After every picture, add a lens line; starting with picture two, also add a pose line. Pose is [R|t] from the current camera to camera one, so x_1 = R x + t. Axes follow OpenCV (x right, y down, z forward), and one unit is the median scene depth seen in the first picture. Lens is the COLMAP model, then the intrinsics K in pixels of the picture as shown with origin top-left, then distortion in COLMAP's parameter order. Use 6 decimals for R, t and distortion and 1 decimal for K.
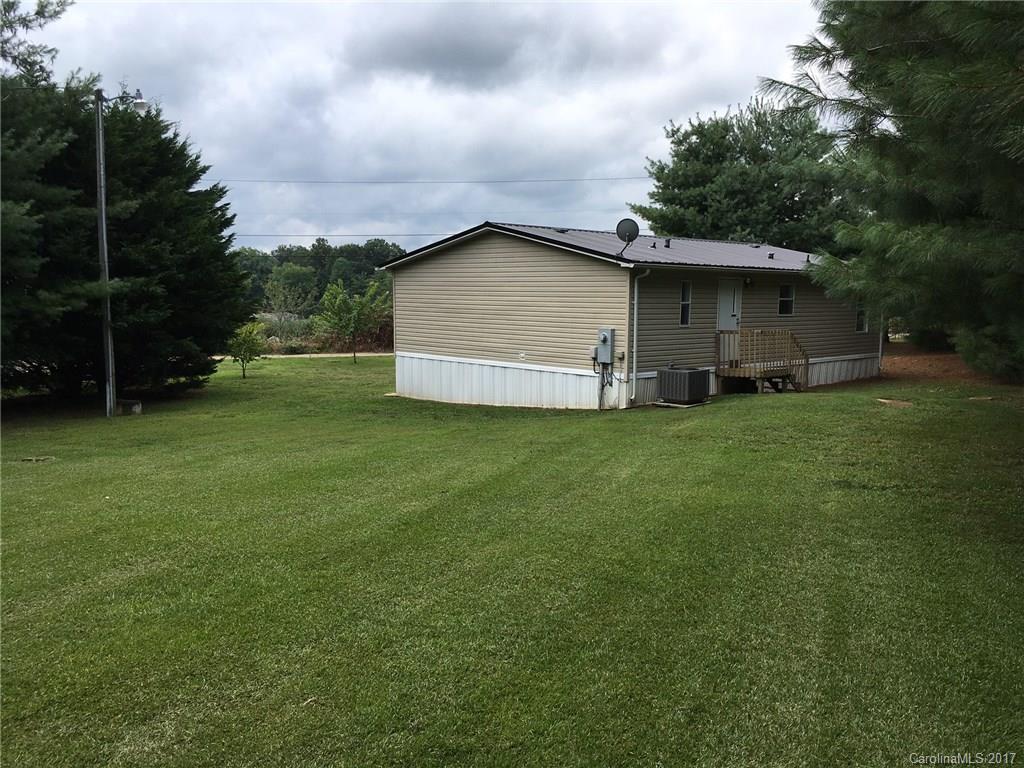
lens RADIAL K [[873.1, 0, 511.3], [0, 873.1, 385.7], [0, 0, 1]] dist [0.062681, -0.077866]
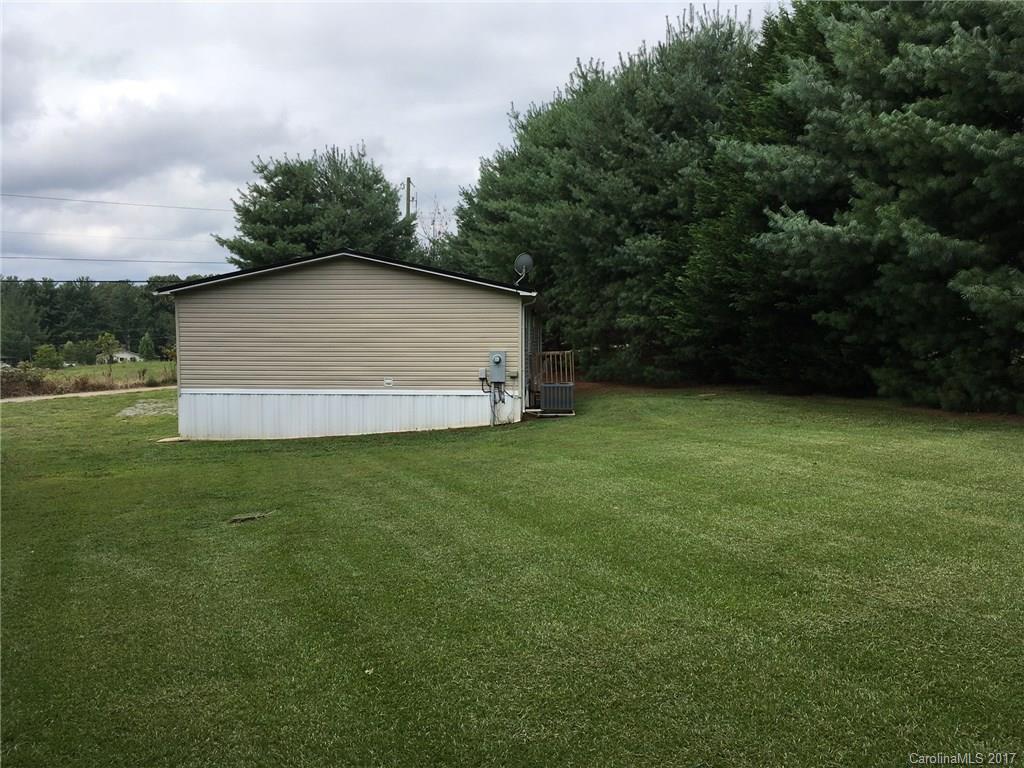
lens RADIAL K [[873.1, 0, 511.1], [0, 873.1, 382.0], [0, 0, 1]] dist [0.062681, -0.077866]
pose [[0.743610, -0.044147, 0.667155, -0.603484], [0.078255, 0.996707, -0.021269, -0.001610], [-0.664019, 0.068023, 0.744615, 0.166223]]
